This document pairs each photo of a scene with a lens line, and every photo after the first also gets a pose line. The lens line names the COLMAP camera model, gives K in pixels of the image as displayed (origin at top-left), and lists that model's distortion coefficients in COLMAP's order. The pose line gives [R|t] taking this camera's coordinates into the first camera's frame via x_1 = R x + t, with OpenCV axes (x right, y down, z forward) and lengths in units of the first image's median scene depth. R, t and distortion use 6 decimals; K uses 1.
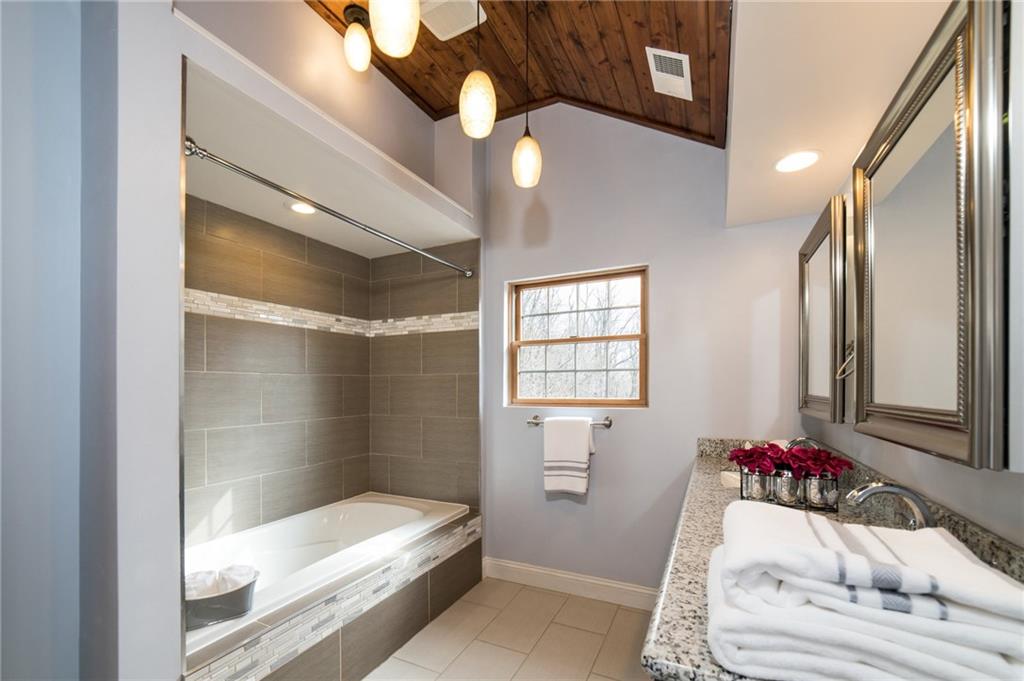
lens RADIAL K [[423.4, 0, 511.4], [0, 423.4, 390.5], [0, 0, 1]] dist [0.000178, 0.000129]
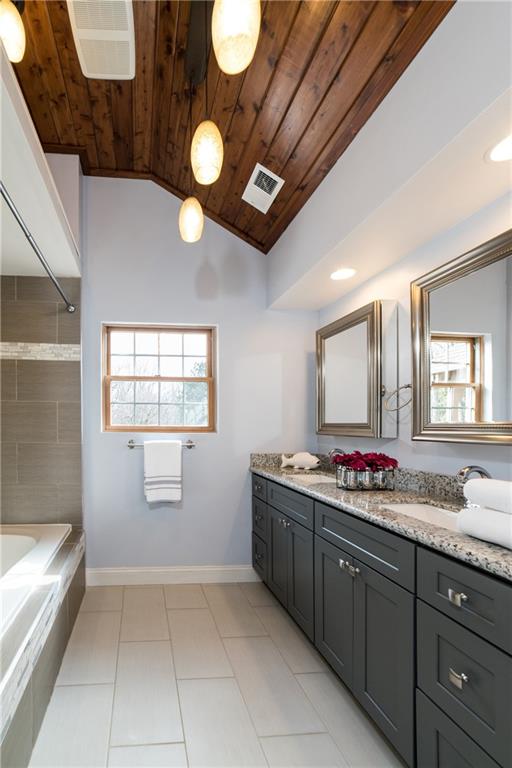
lens RADIAL K [[325.2, 0, 256.0], [0, 325.2, 423.8], [0, 0, 1]] dist [-0.000820, 0.000807]
pose [[0.867045, 0.005177, 0.498203, -0.102251], [-0.009205, 0.999942, 0.005628, 0.006968], [-0.498145, -0.009466, 0.867042, 0.051133]]
